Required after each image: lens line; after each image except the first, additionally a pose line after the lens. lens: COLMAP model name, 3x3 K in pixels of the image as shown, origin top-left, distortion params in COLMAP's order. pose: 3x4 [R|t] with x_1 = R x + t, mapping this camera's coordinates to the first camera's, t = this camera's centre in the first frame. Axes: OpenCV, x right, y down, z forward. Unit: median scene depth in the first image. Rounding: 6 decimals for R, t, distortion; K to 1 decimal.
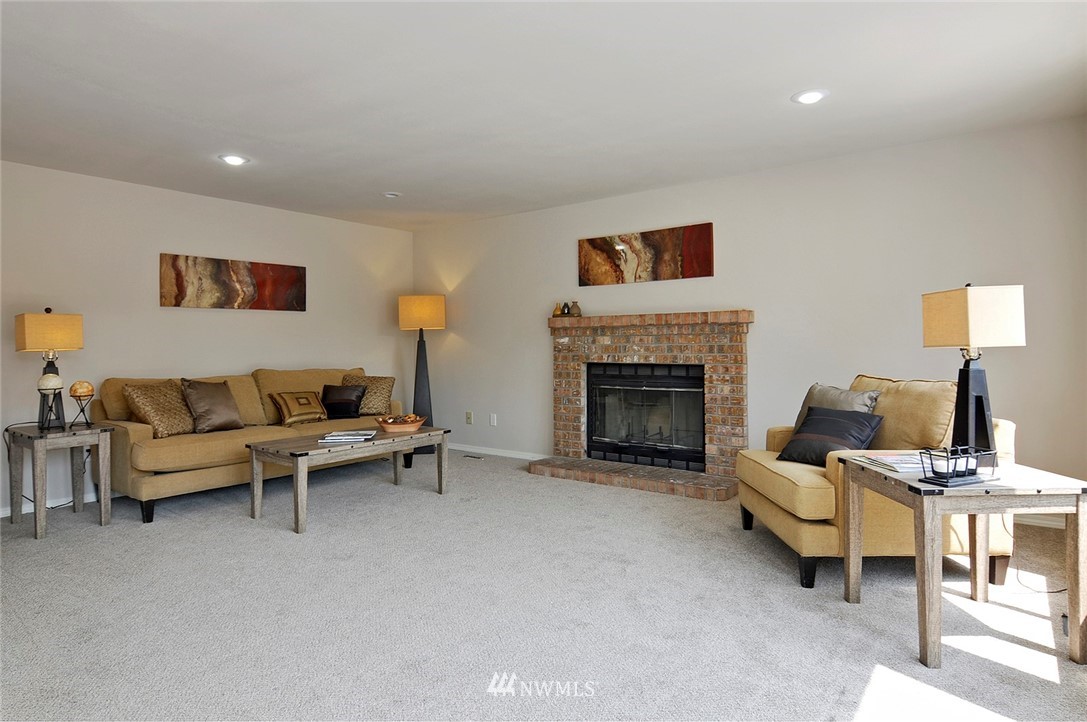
lens RADIAL K [[587.8, 0, 541.4], [0, 587.8, 355.1], [0, 0, 1]] dist [-0.003202, -0.001342]
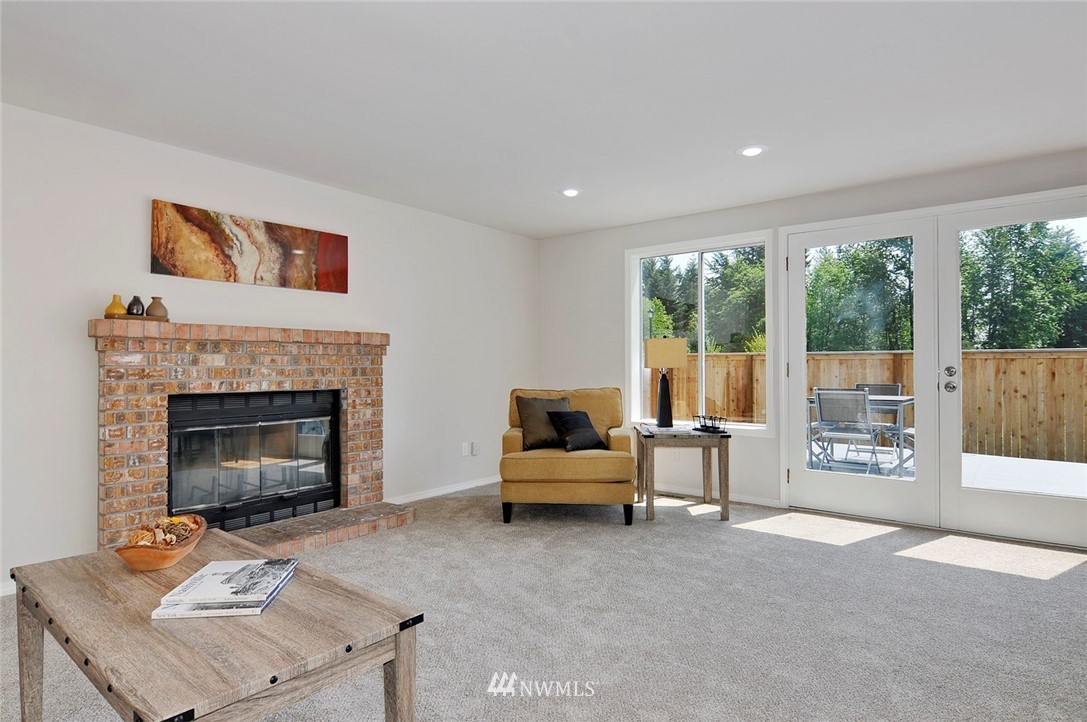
lens RADIAL K [[587.8, 0, 570.1], [0, 587.8, 356.2], [0, 0, 1]] dist [-0.003202, -0.001342]
pose [[0.027301, 0.017553, 0.999473, -0.604232], [0.012175, 0.999766, -0.017891, -0.013389], [-0.999553, 0.012657, 0.027081, 0.598792]]
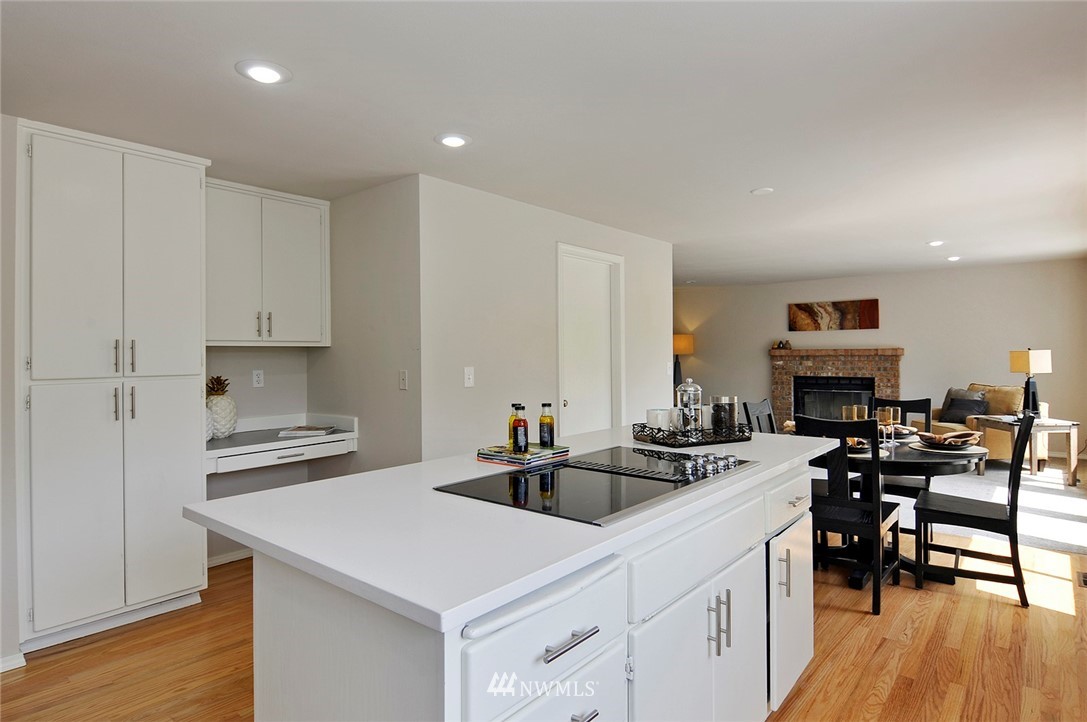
lens RADIAL K [[587.8, 0, 547.4], [0, 587.8, 359.5], [0, 0, 1]] dist [-0.003202, -0.001342]
pose [[0.999102, -0.000011, -0.042370, -0.624589], [-0.000193, 0.999988, -0.004810, -0.029165], [0.042369, 0.004814, 0.999090, -0.813020]]
